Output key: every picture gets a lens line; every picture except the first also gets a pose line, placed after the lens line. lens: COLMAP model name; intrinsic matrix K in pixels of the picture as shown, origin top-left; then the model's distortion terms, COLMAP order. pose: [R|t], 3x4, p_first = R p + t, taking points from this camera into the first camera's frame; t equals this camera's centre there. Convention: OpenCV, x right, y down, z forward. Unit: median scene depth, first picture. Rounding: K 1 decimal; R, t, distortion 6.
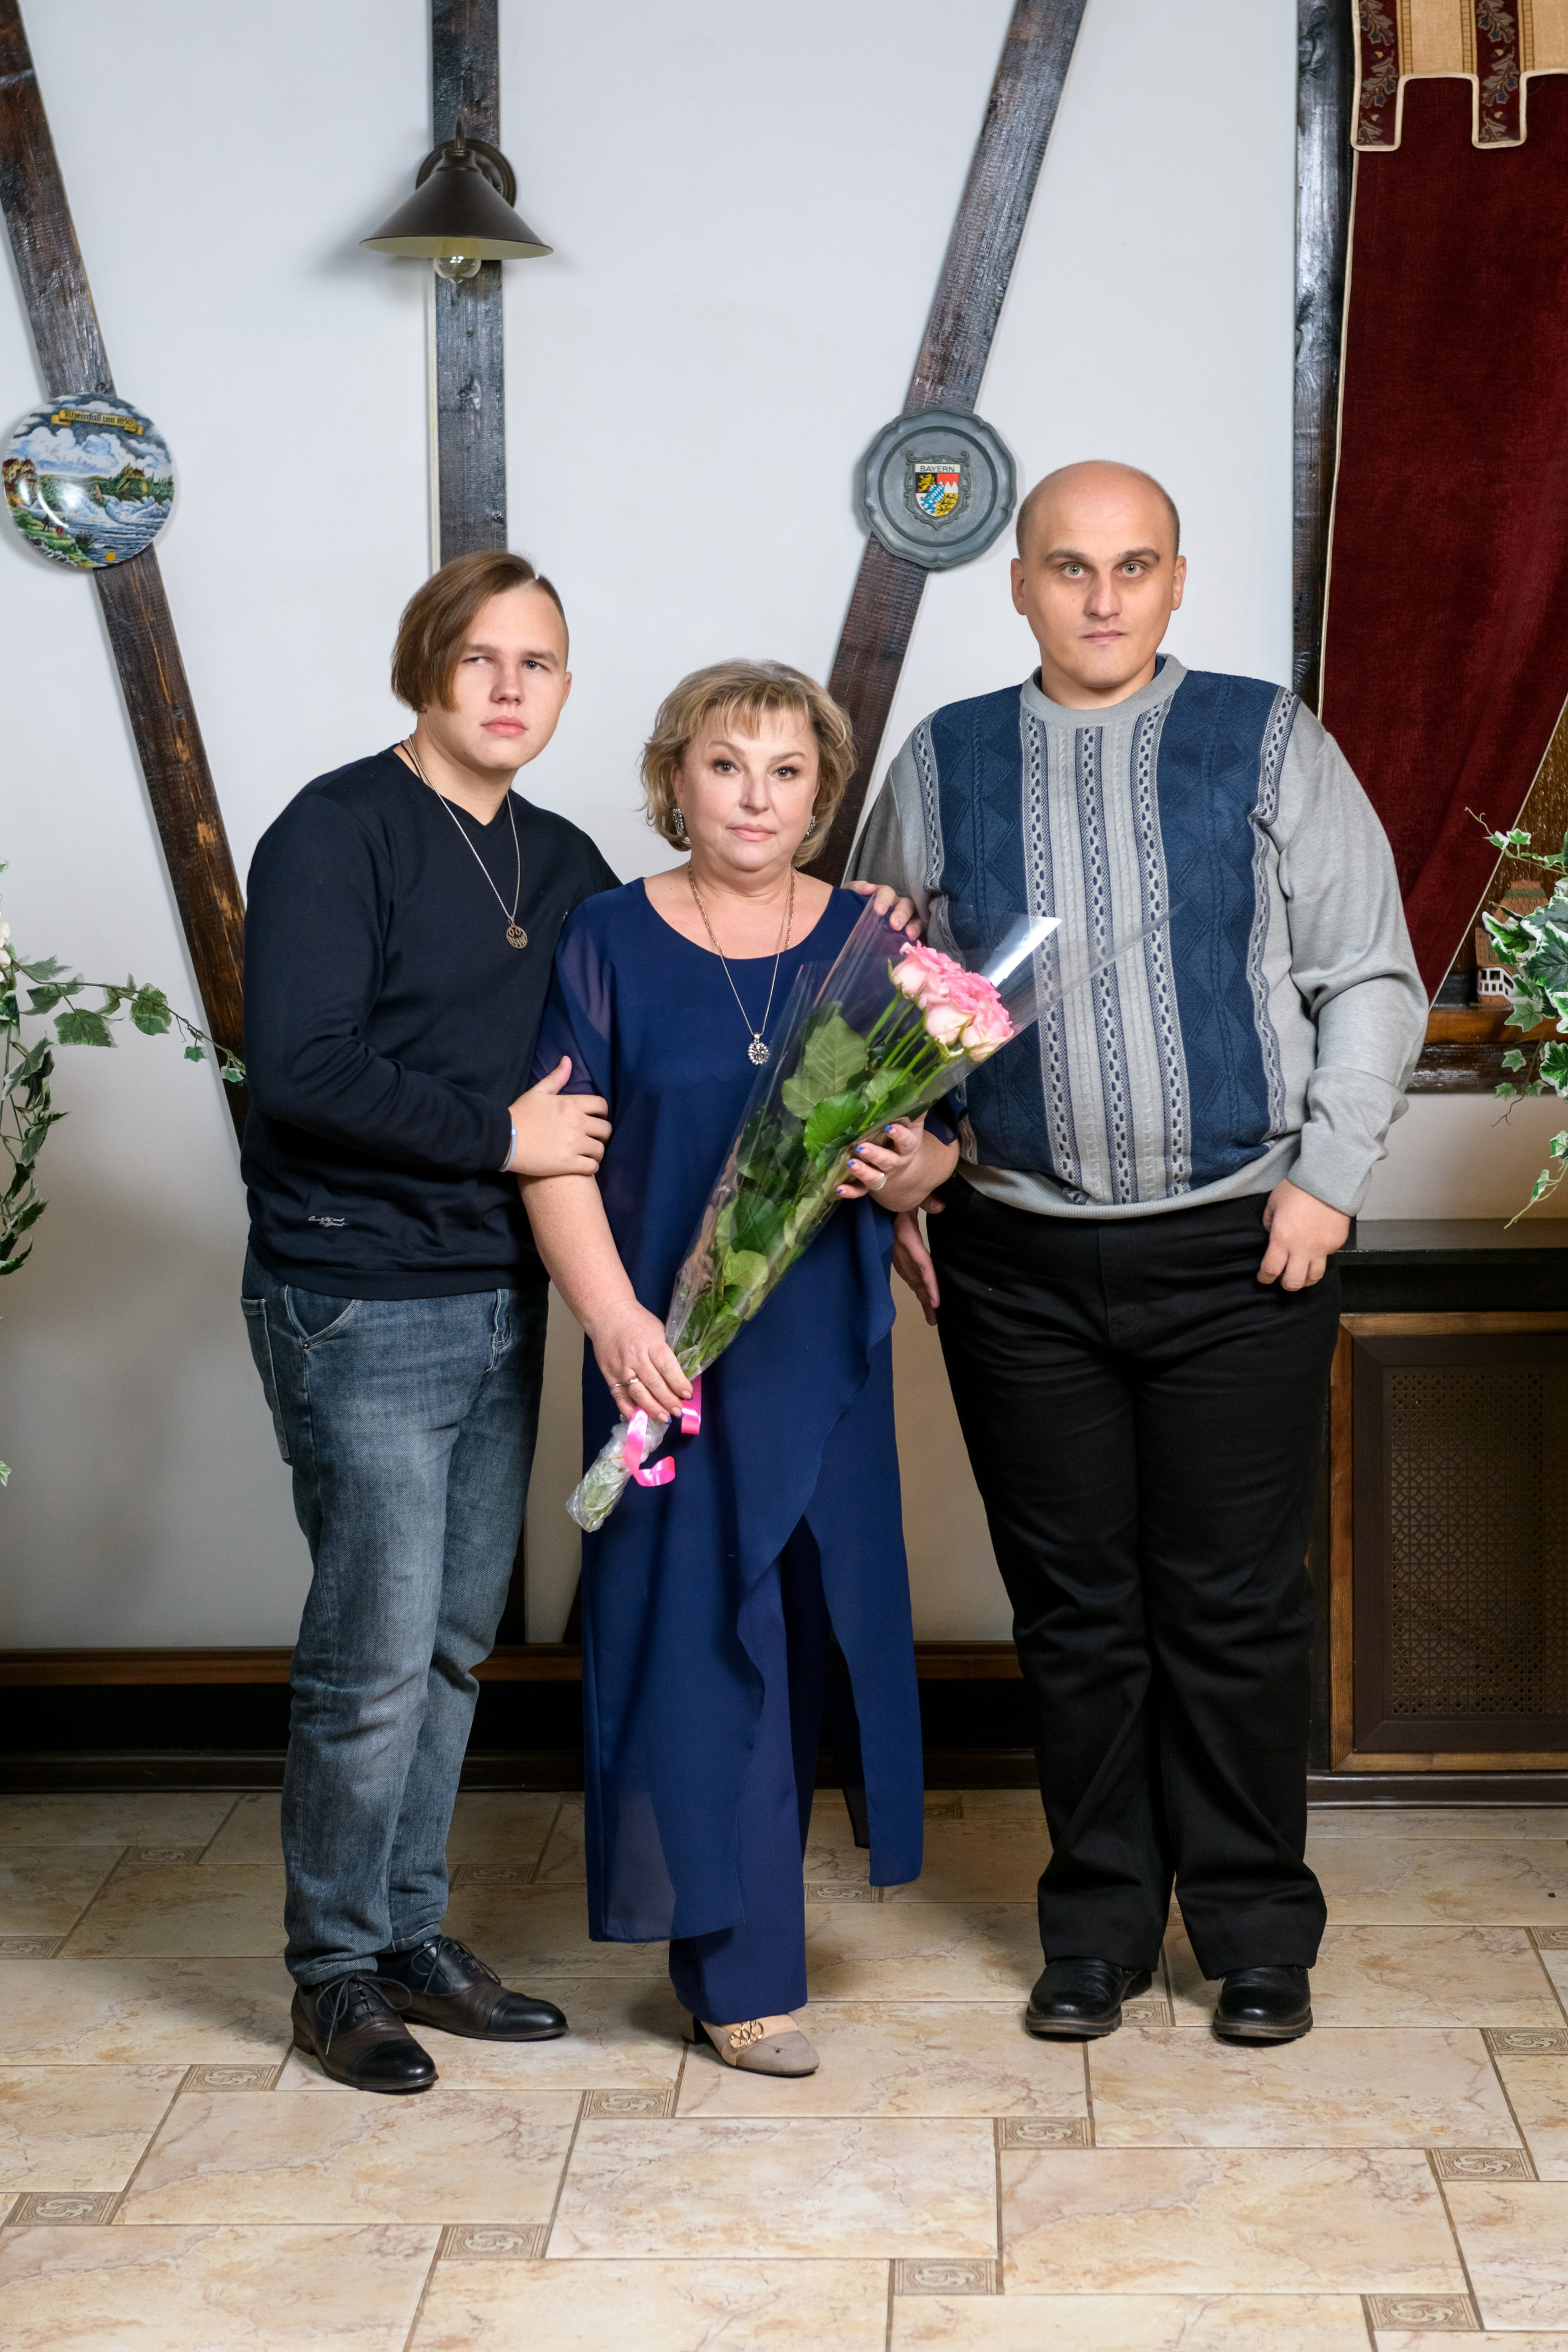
lens RADIAL K [[4514.0, 0, 736.7], [0, 4514.0, 1167.8], [0, 0, 1]] dist [0.110036, -0.537837]
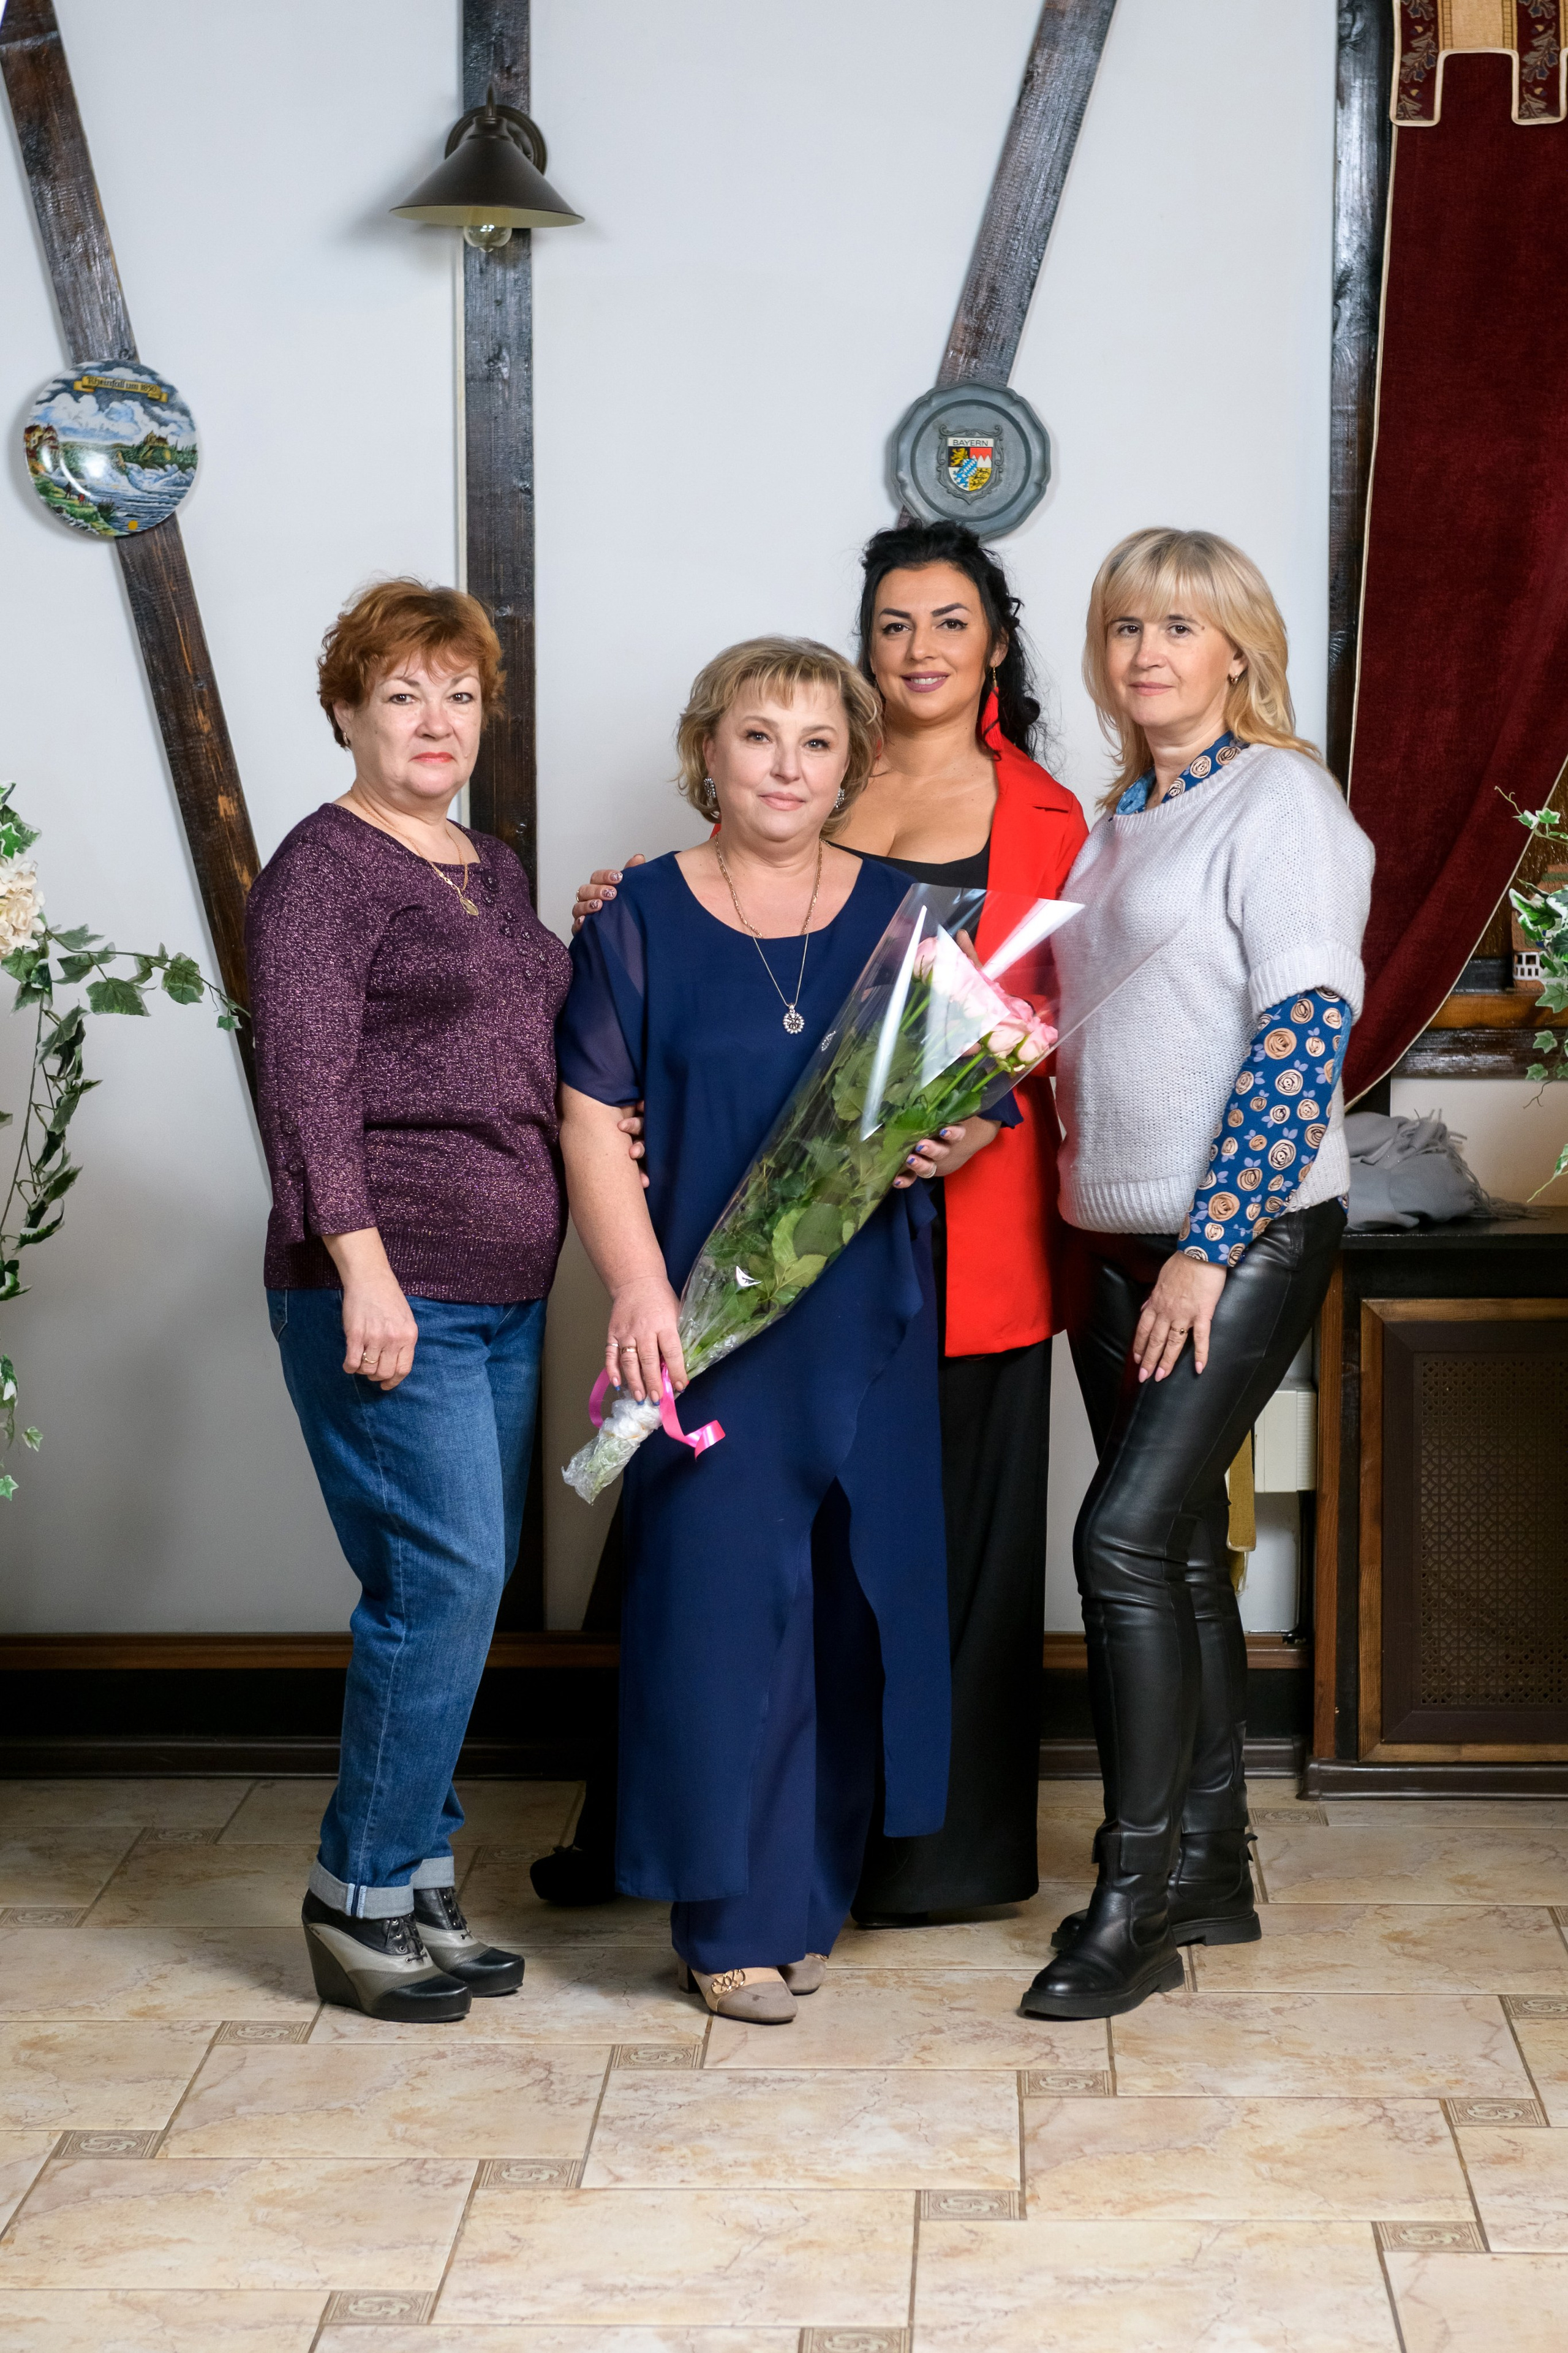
lens RADIAL K [[5086.9, 0, 751.9], [0, 5086.9, 1199.7], [0, 0, 1]] dist [0.094625, -0.305056]
pose [[0.999963, 0.007158, 0.004847, -0.007632], [-0.007153, 0.999974, -0.001172, 0.012601], [-0.004855, 0.001137, 0.999988, -0.113599]]
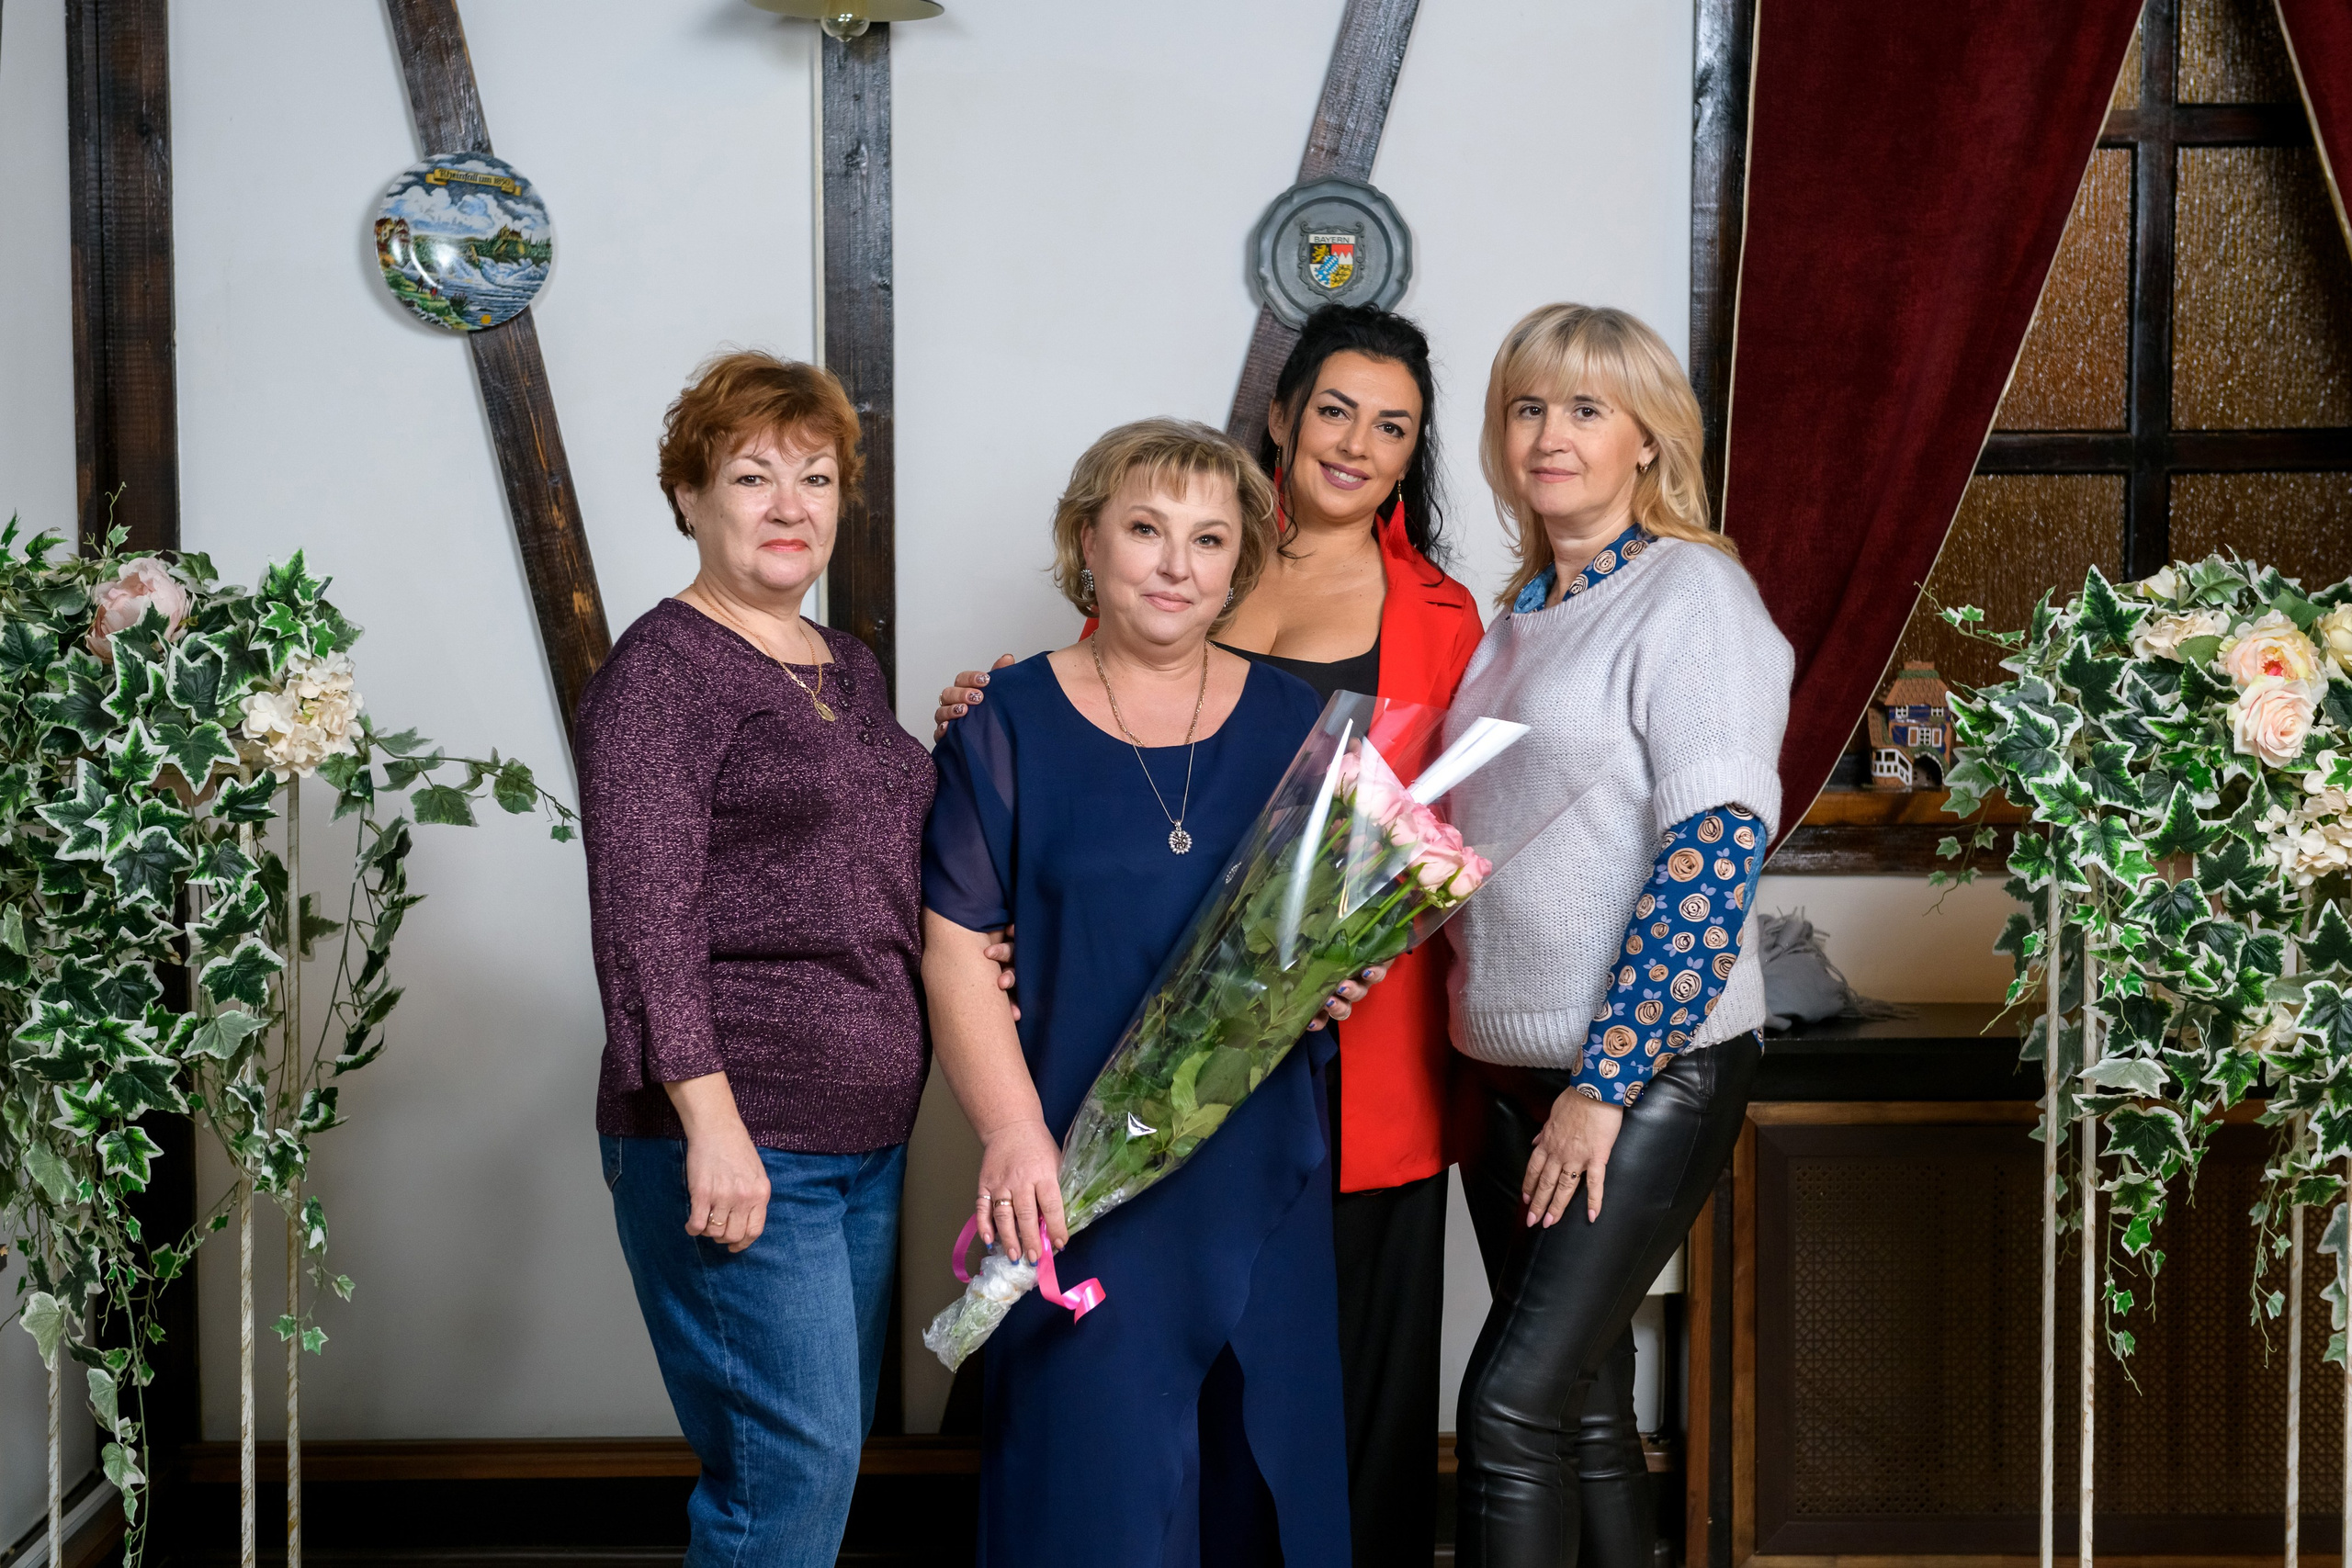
lens RADIAL K [[3725.8, 0, 1176.0], [0, 3725.8, 784.0], [0, 0, 1]] dist [0.081616, -0.111101]
pose [[0.999361, 0.006126, 0.035225, -0.017536], [-0.004997, 0.999474, -0.032052, -0.009840], [-0.035402, 0.031855, 0.998865, 0.194168]]
